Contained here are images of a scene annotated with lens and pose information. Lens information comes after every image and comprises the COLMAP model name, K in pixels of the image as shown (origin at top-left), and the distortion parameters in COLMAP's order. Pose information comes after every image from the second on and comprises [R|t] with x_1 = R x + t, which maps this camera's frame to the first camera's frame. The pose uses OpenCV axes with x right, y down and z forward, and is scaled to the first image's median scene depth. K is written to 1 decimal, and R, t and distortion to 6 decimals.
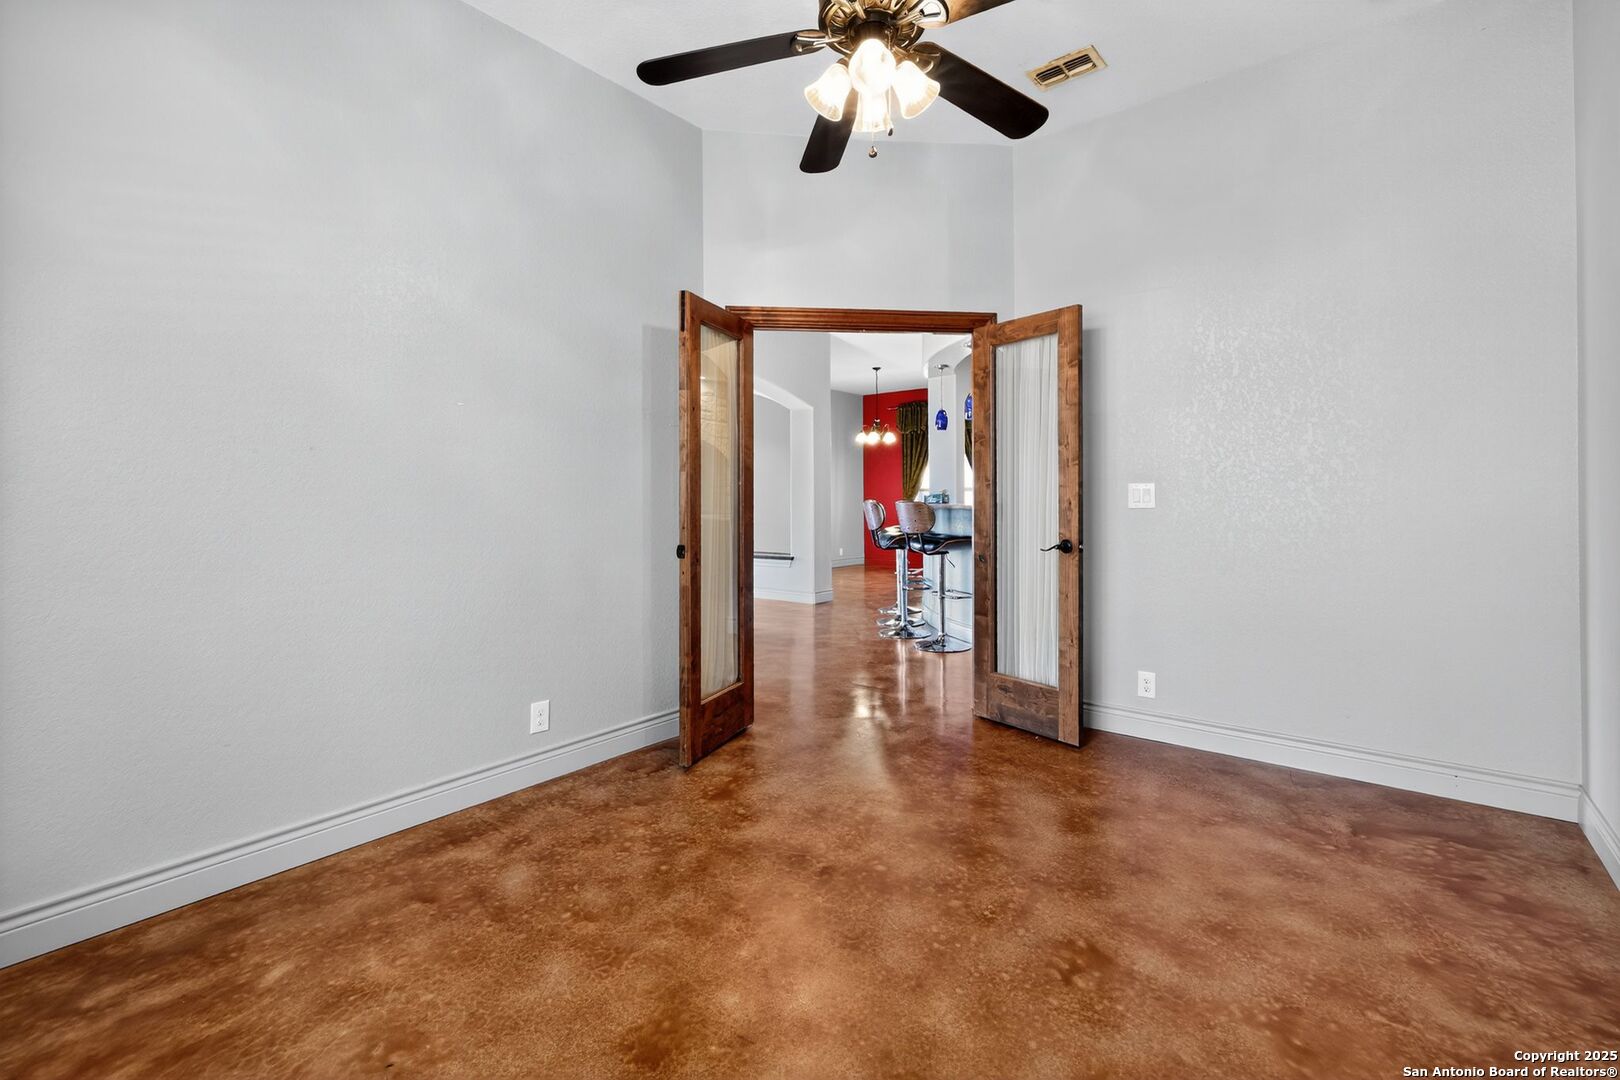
lens RADIAL K [[686.0, 0, 811.1], [0, 686.0, 513.0], [0, 0, 1]] dist [-0.002298, 0.000218]
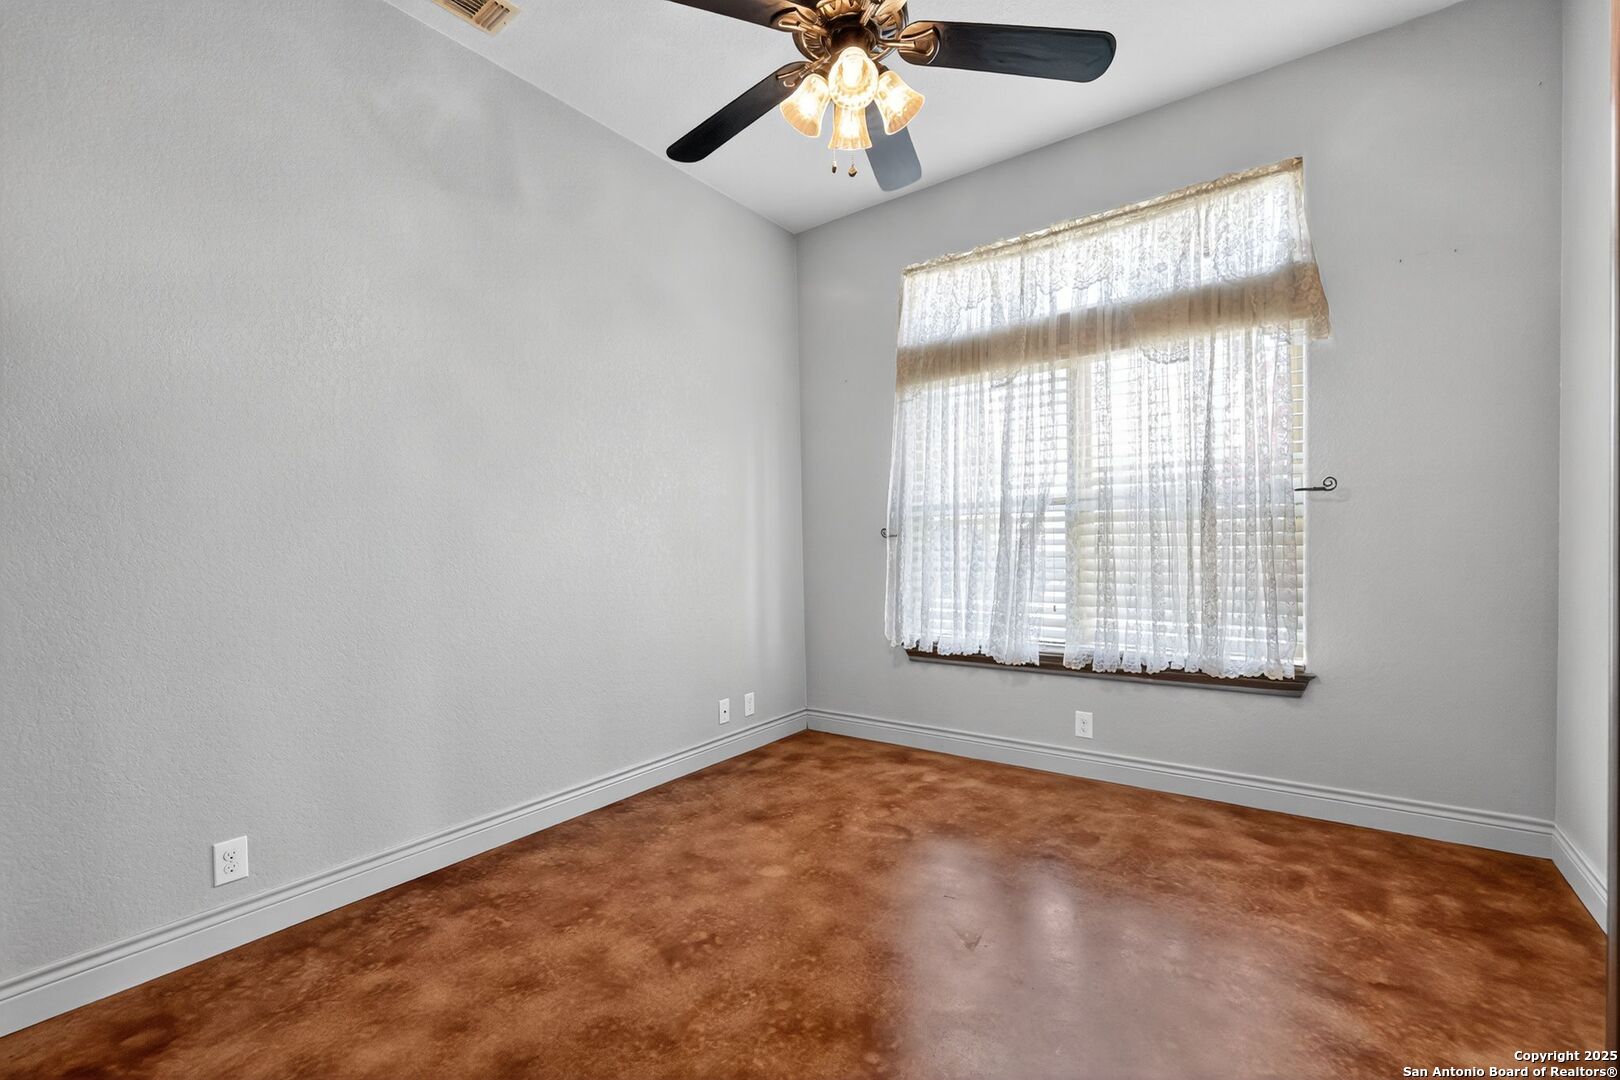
lens RADIAL K [[686.0, 0, 811.1], [0, 686.0, 513.0], [0, 0, 1]] dist [-0.002298, 0.000218]
pose [[-0.997232, 0.024833, -0.070090, 0.245367], [0.026374, 0.999428, -0.021146, -0.044375], [0.069524, -0.022936, -0.997317, 2.100081]]
